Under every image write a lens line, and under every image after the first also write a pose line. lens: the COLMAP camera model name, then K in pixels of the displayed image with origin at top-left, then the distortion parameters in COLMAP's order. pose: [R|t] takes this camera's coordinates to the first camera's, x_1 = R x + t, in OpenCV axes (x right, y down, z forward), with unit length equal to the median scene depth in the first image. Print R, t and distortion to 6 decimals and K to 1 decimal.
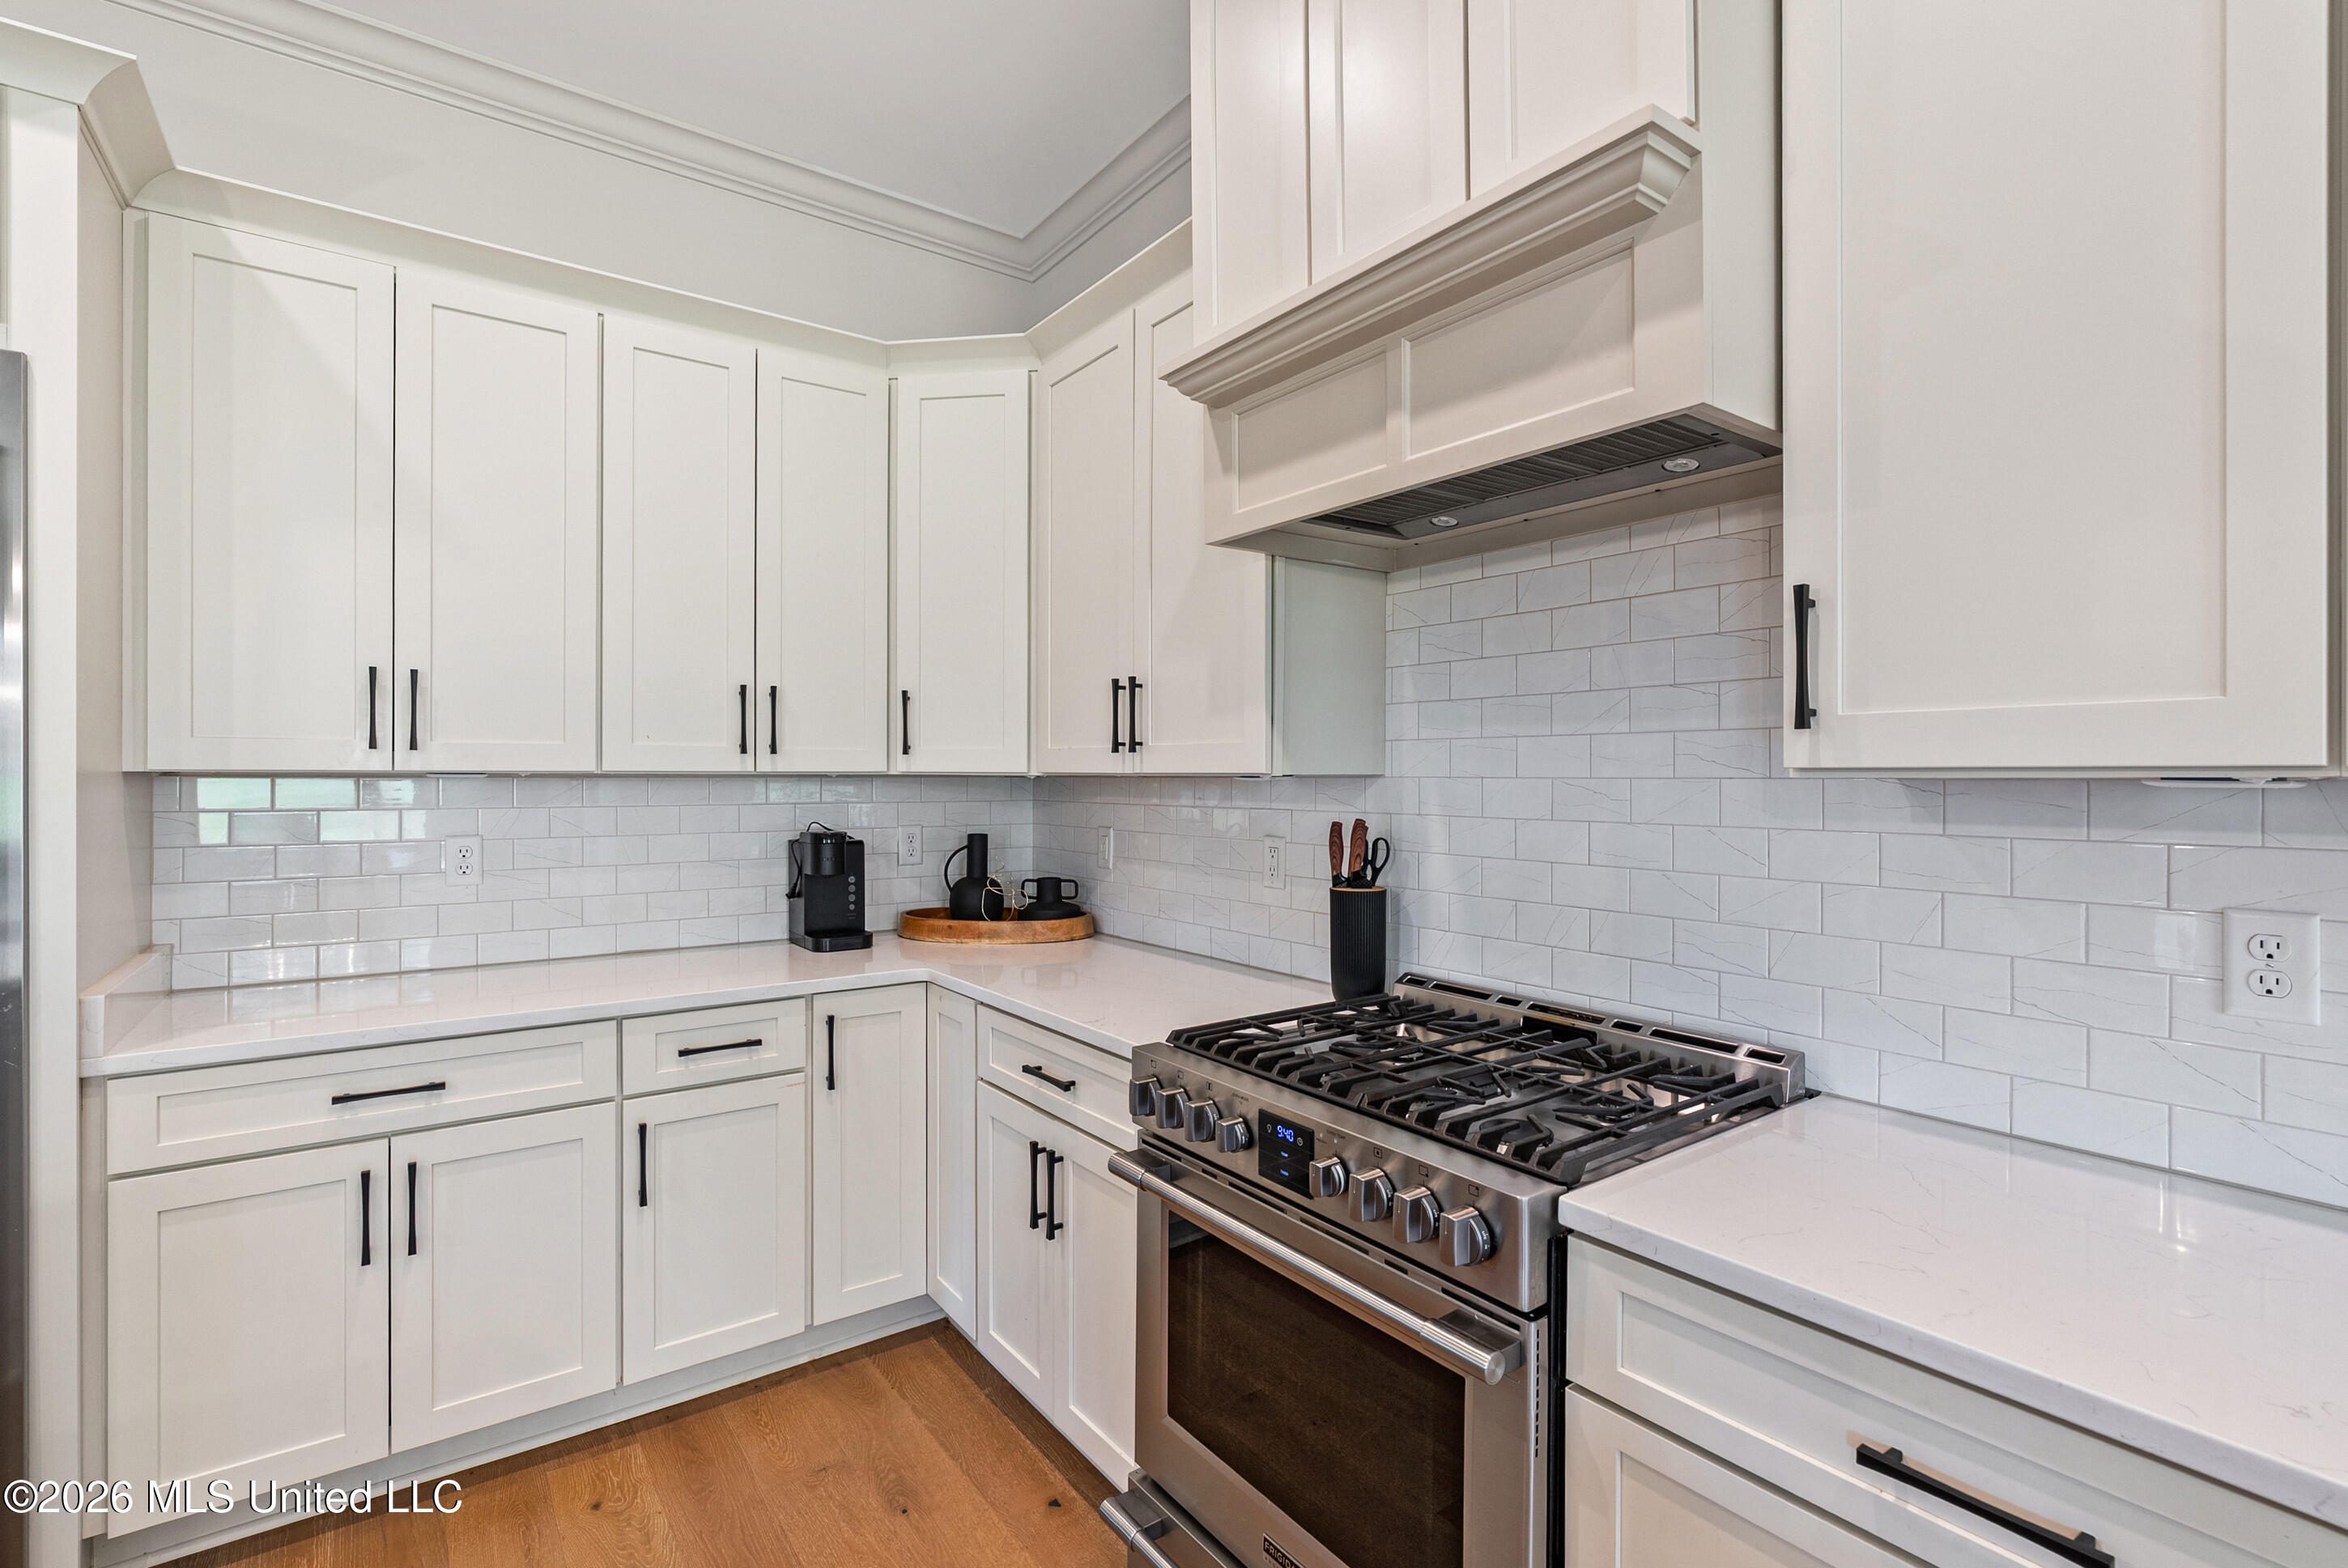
lens RADIAL K [[1067.7, 0, 1174.0], [0, 1067.7, 775.4], [0, 0, 1]] dist [0.000478, -0.000037]
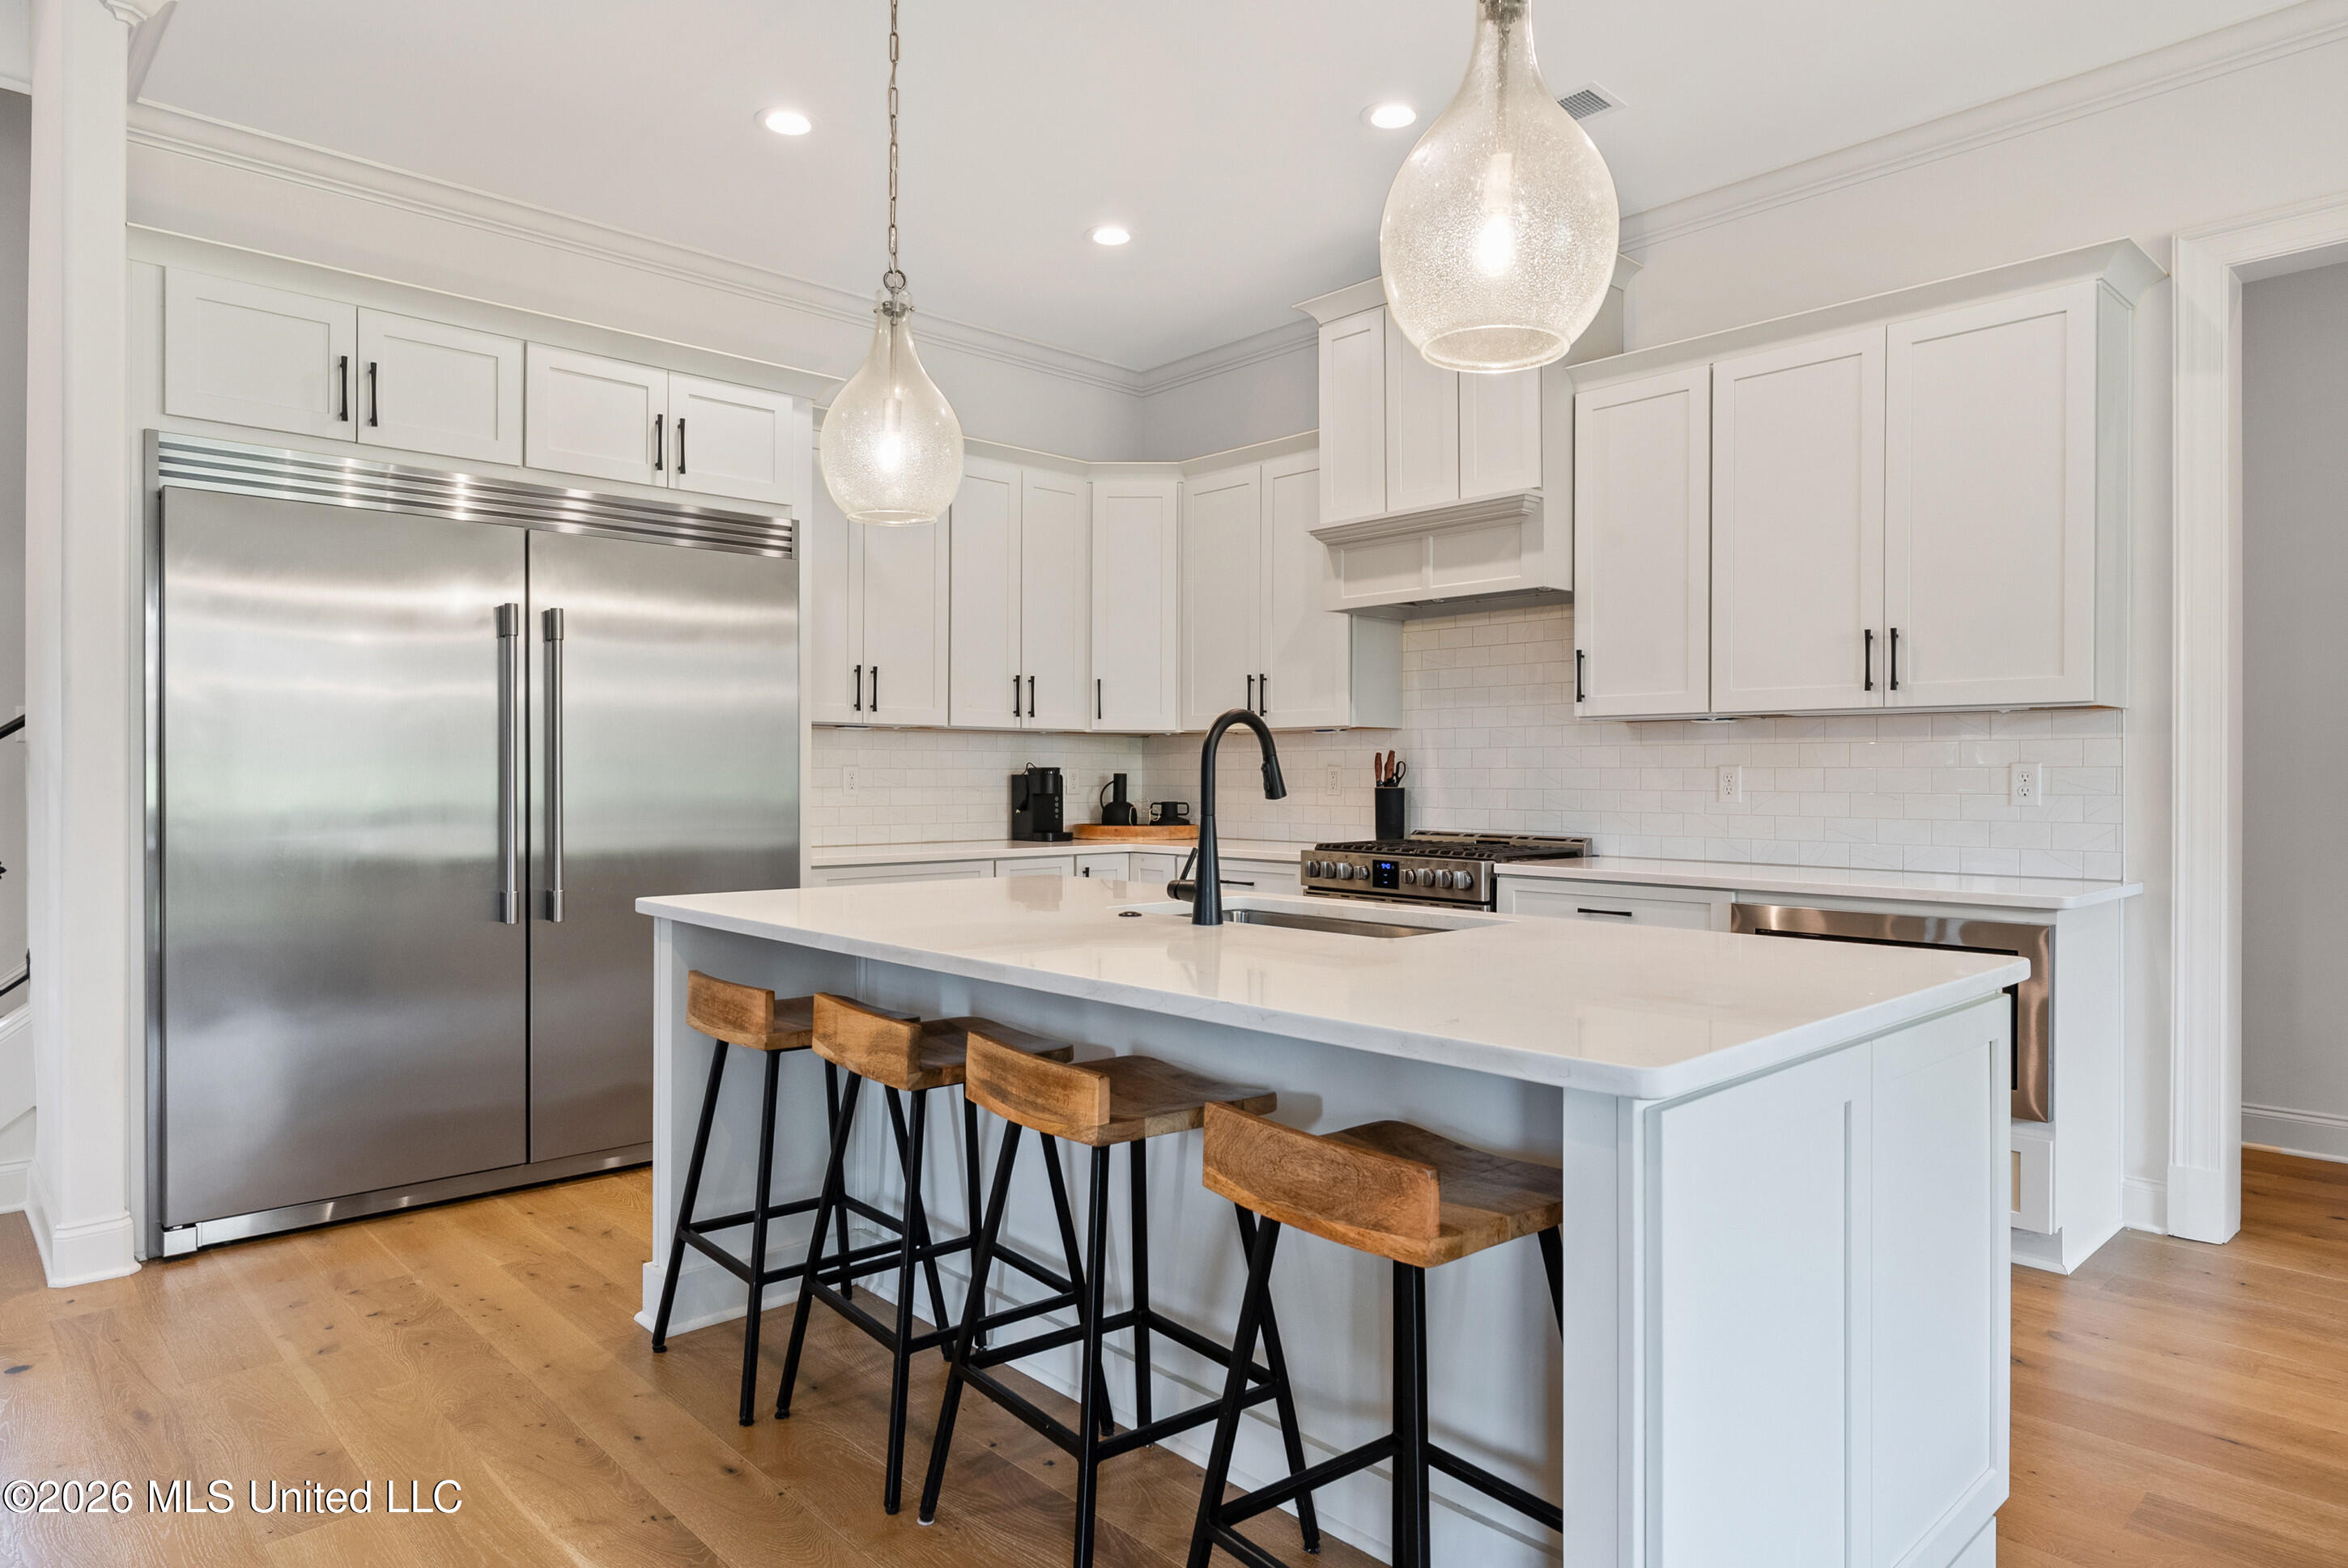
lens RADIAL K [[1378.9, 0, 1182.1], [0, 1378.9, 778.1], [0, 0, 1]] dist [0.007192, 0.001919]
pose [[0.991219, -0.000344, 0.132233, -0.514817], [0.000094, 0.999998, 0.001901, 0.083778], [-0.132233, -0.001872, 0.991217, -1.372804]]
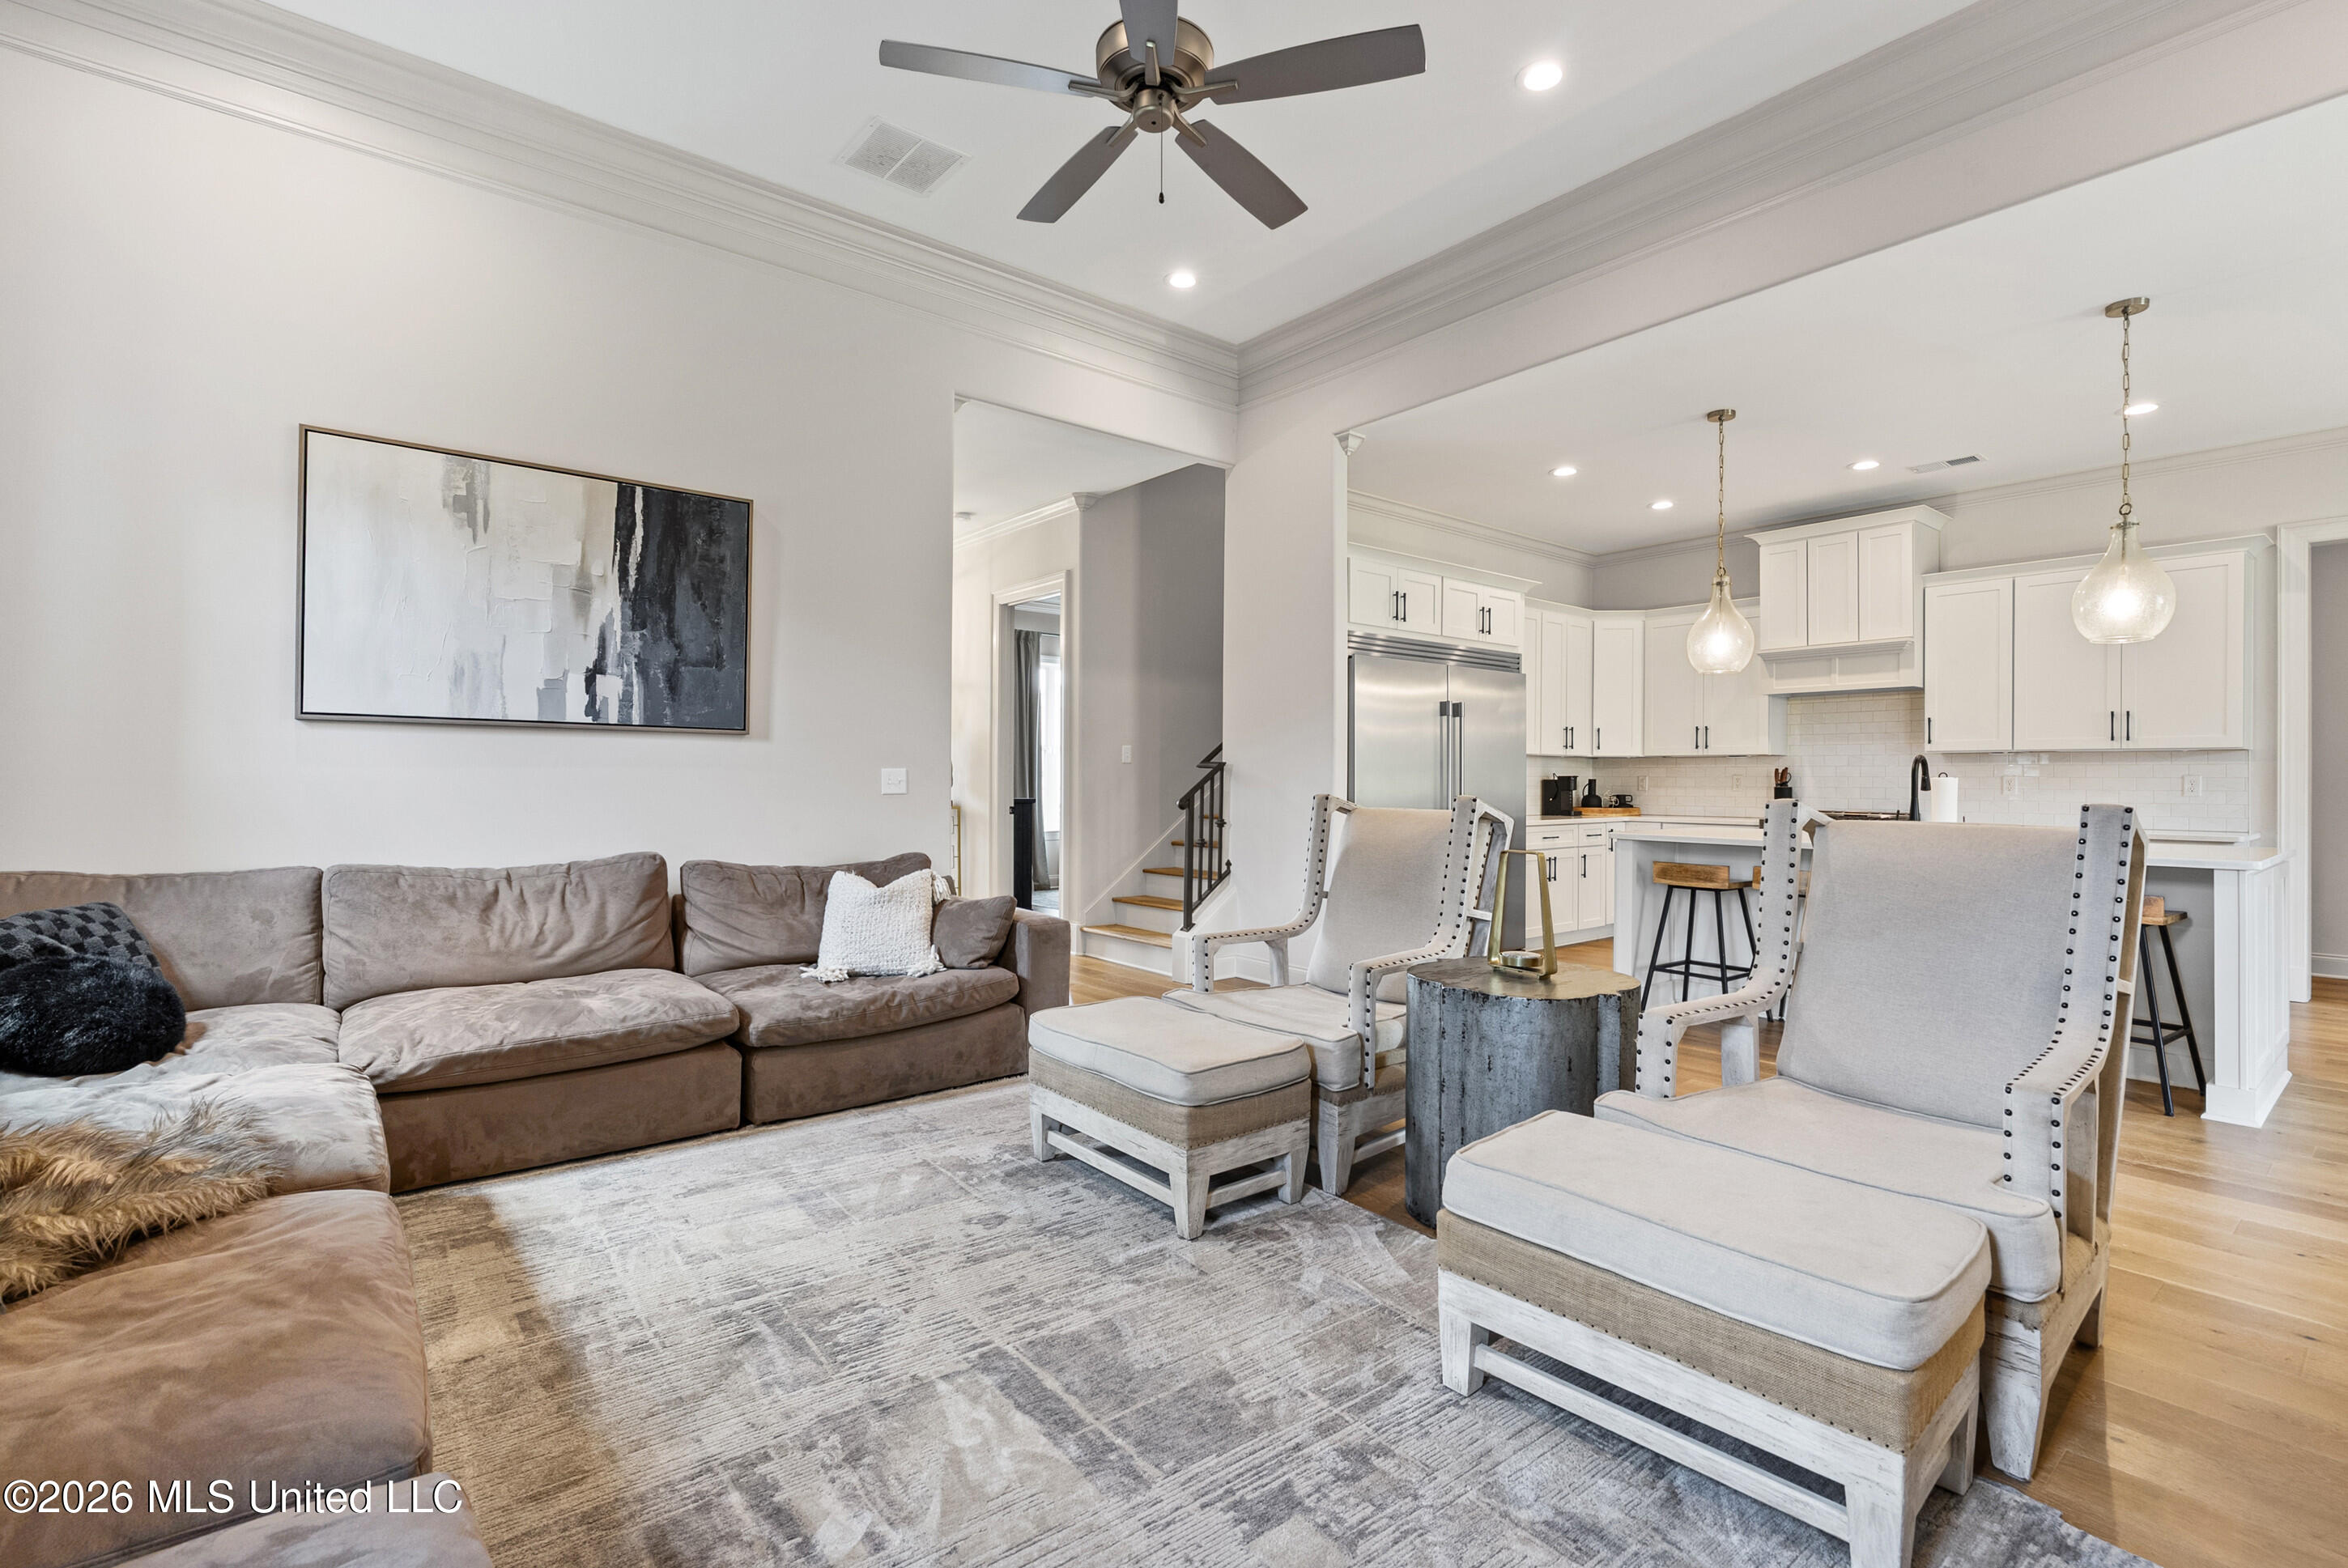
lens RADIAL K [[1067.7, 0, 1163.4], [0, 1067.7, 785.3], [0, 0, 1]] dist [0.000478, -0.000037]
pose [[0.998701, 0.005023, 0.050701, -2.059398], [-0.005169, 0.999983, 0.002746, 0.099911], [-0.050686, -0.003005, 0.998710, -2.436595]]
